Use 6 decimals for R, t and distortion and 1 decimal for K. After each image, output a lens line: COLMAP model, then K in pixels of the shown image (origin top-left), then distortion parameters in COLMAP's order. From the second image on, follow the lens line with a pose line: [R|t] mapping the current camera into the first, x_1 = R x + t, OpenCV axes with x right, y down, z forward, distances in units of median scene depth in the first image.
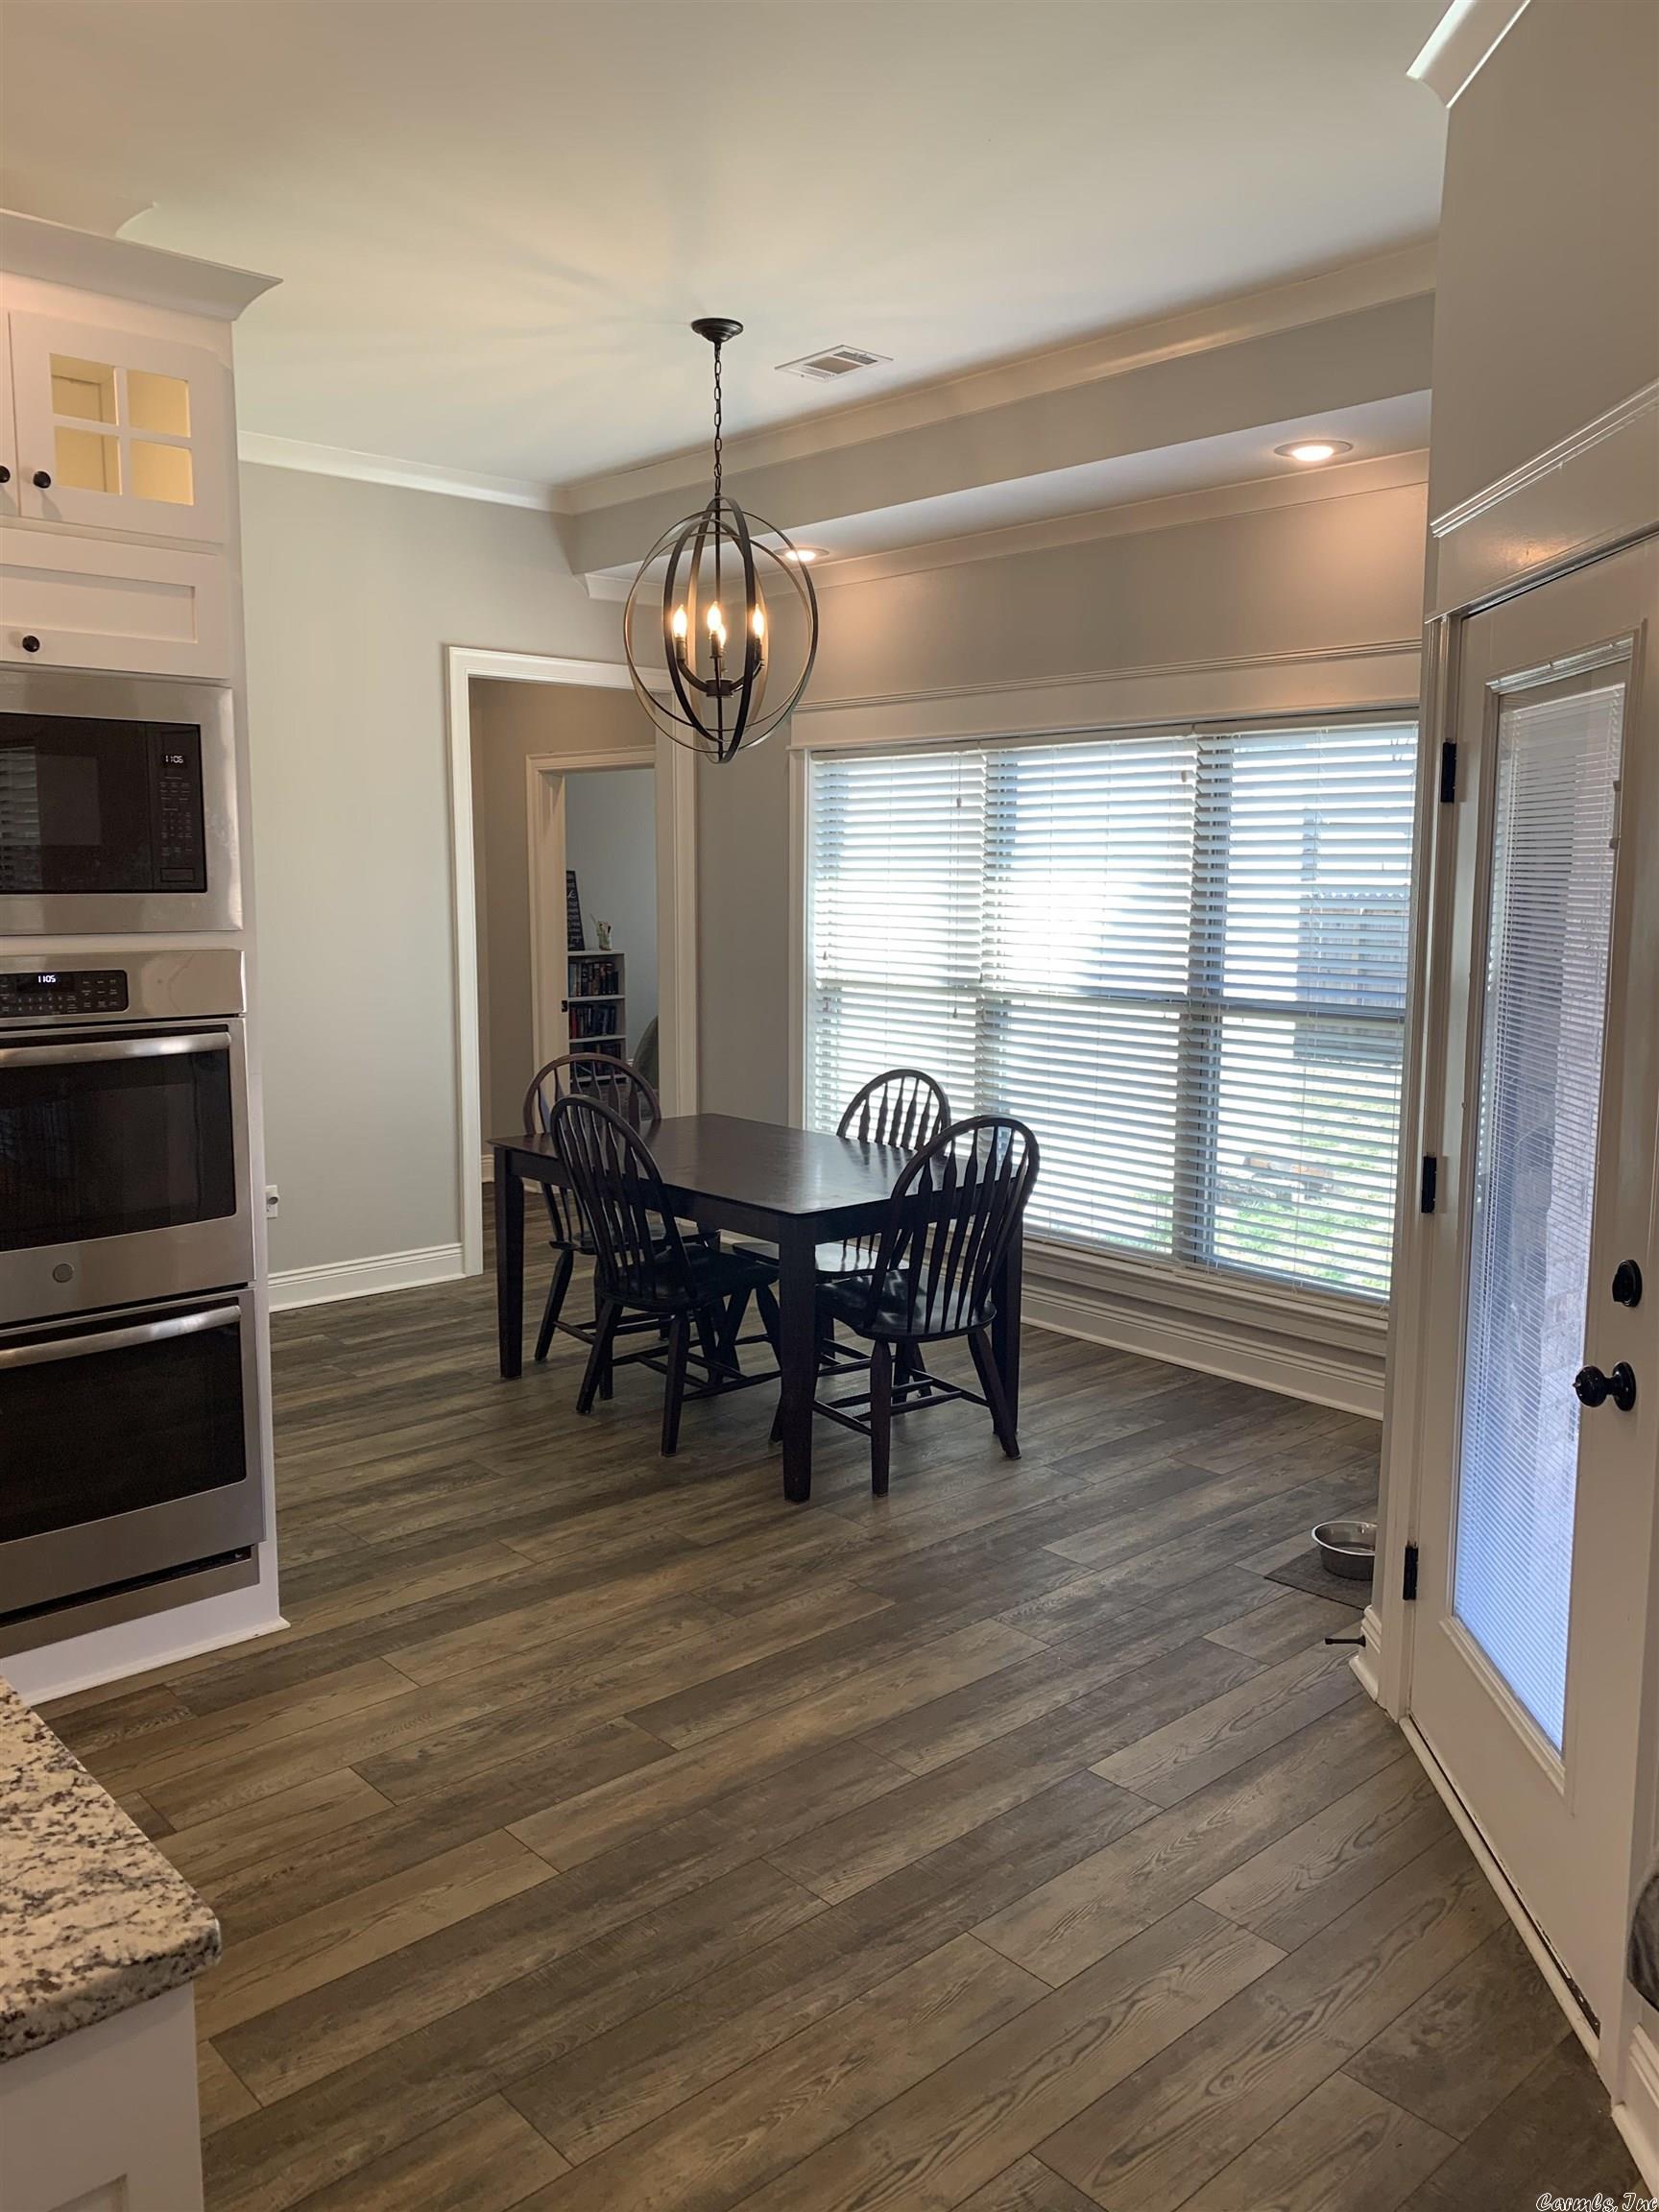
lens RADIAL K [[1705.5, 0, 830.0], [0, 1705.5, 1106.2], [0, 0, 1]] dist [0.026079, 0.000246]
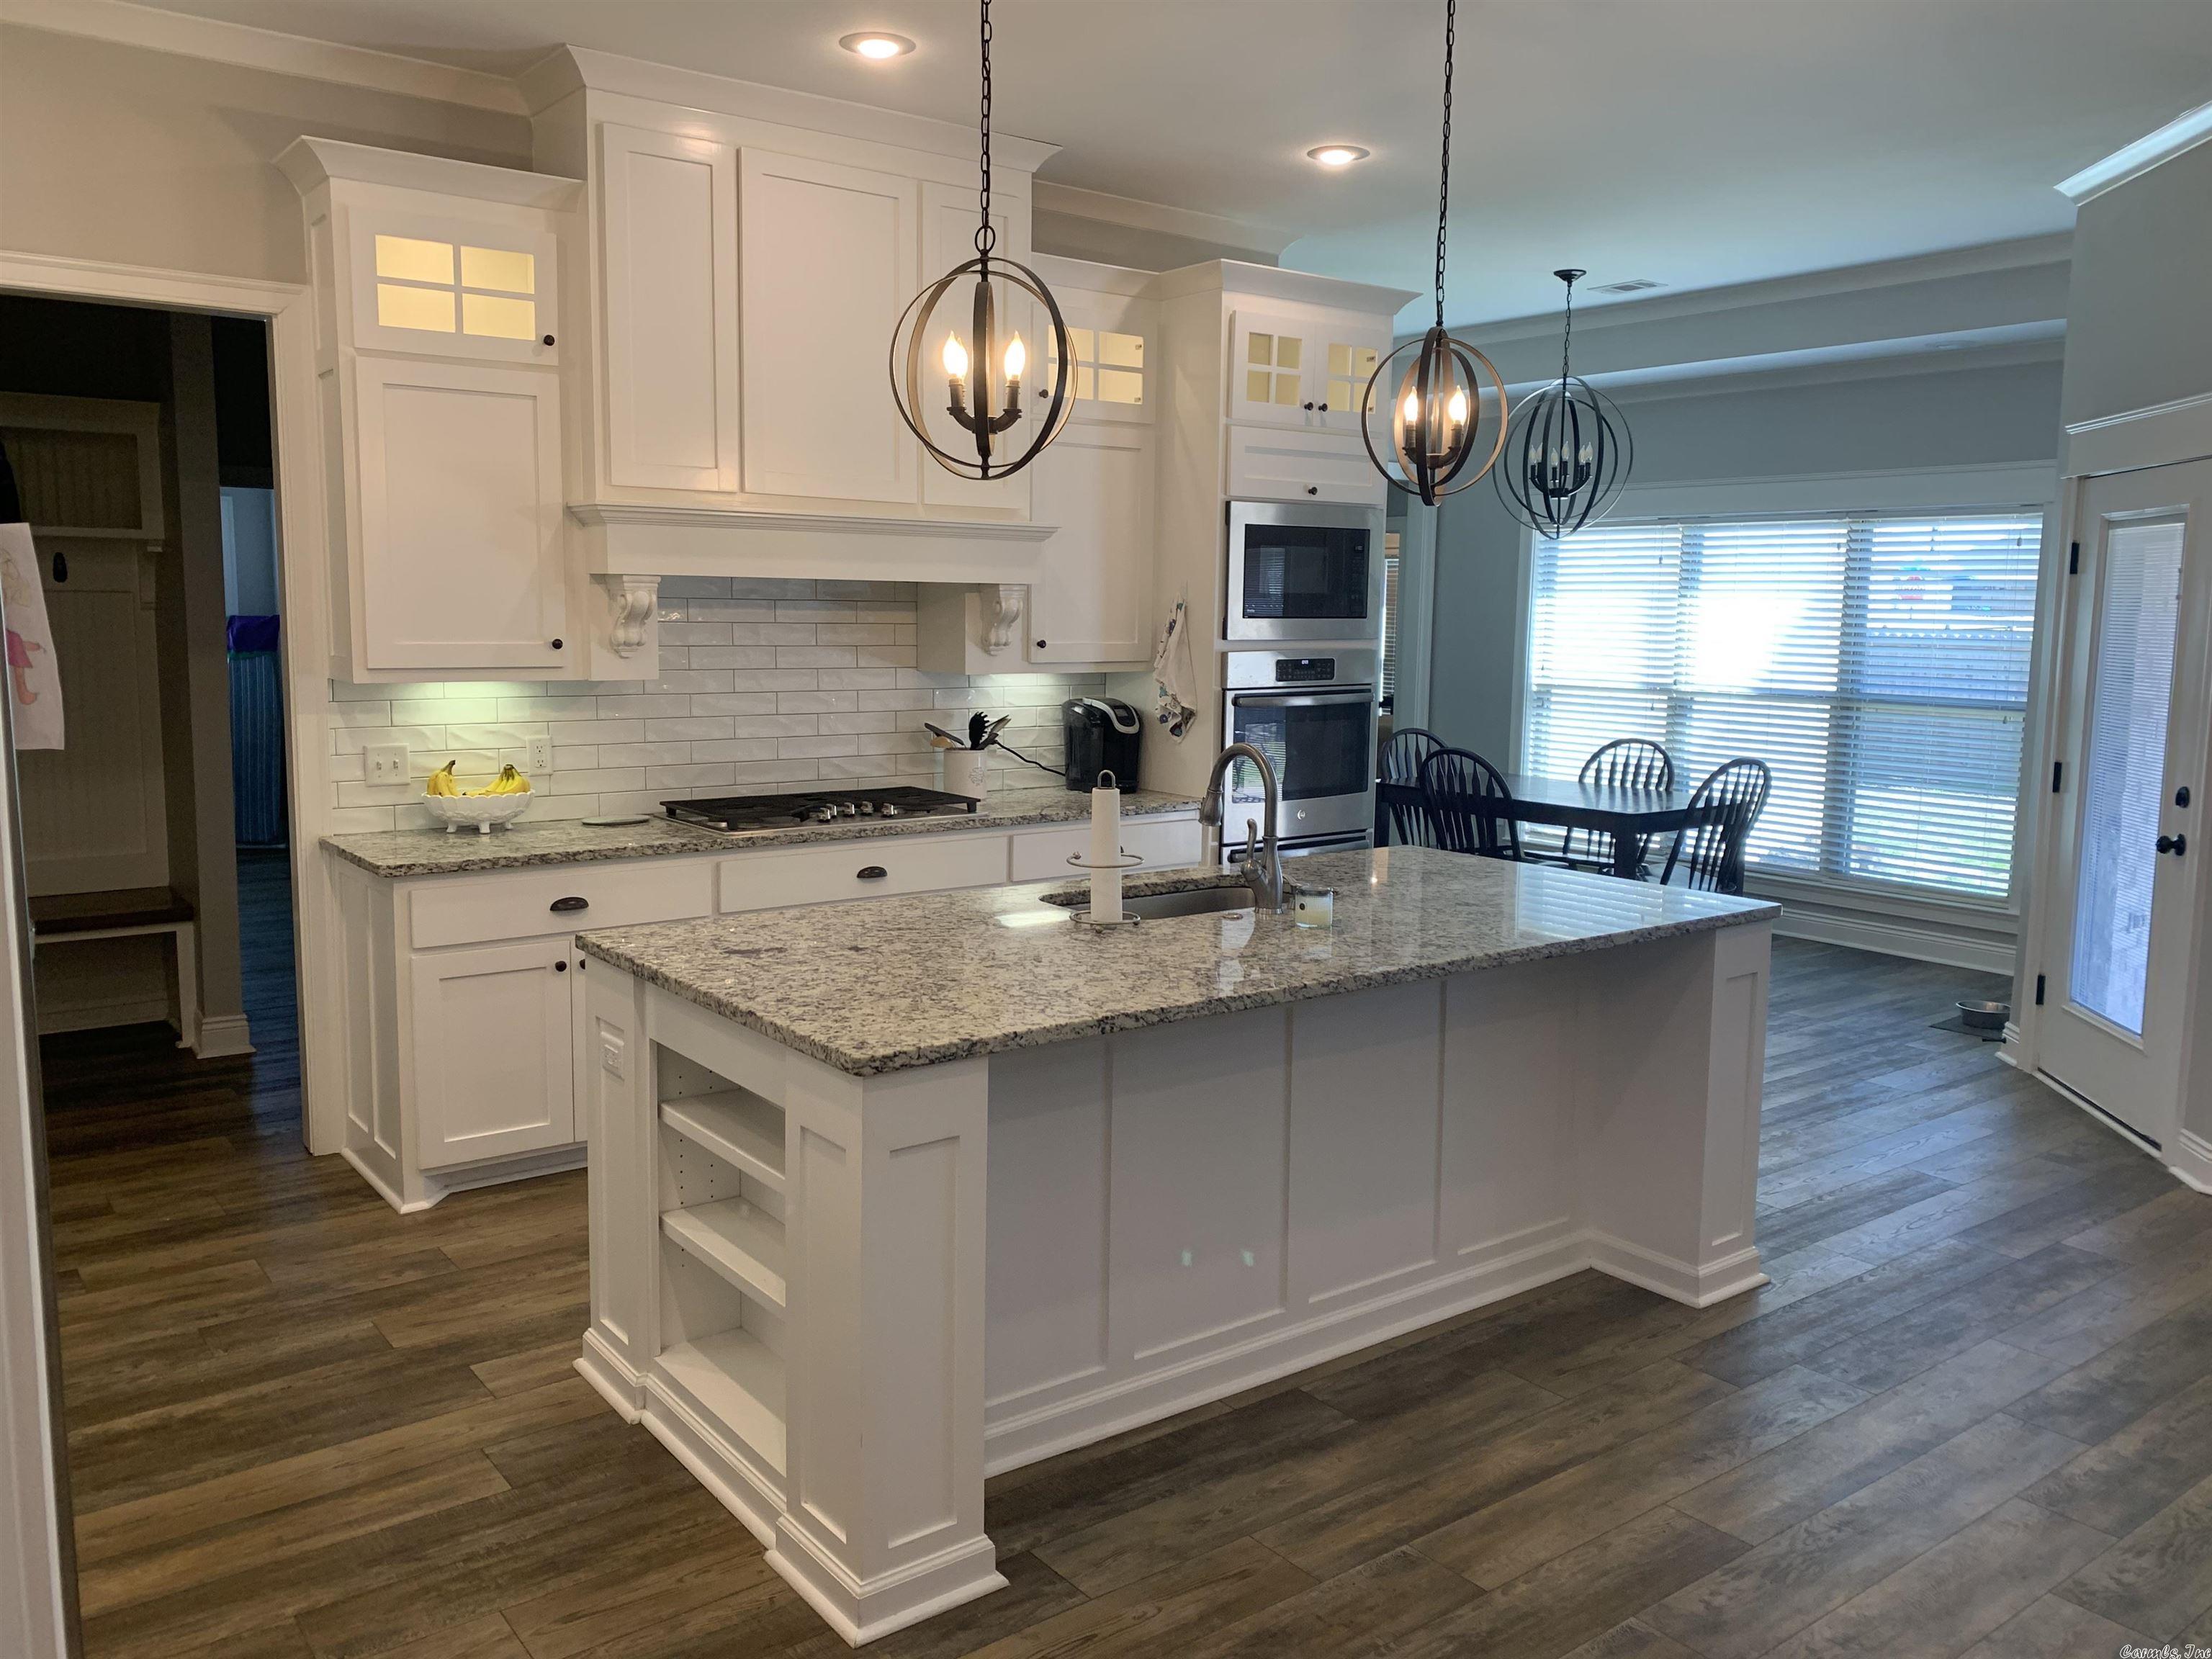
lens RADIAL K [[1705.5, 0, 1105.4], [0, 1705.5, 824.4], [0, 0, 1]] dist [0.026079, 0.000246]
pose [[0.996192, 0.019167, -0.085054, -0.311325], [-0.019989, 0.999761, -0.008822, 0.079437], [0.084865, 0.010488, 0.996337, -0.568153]]
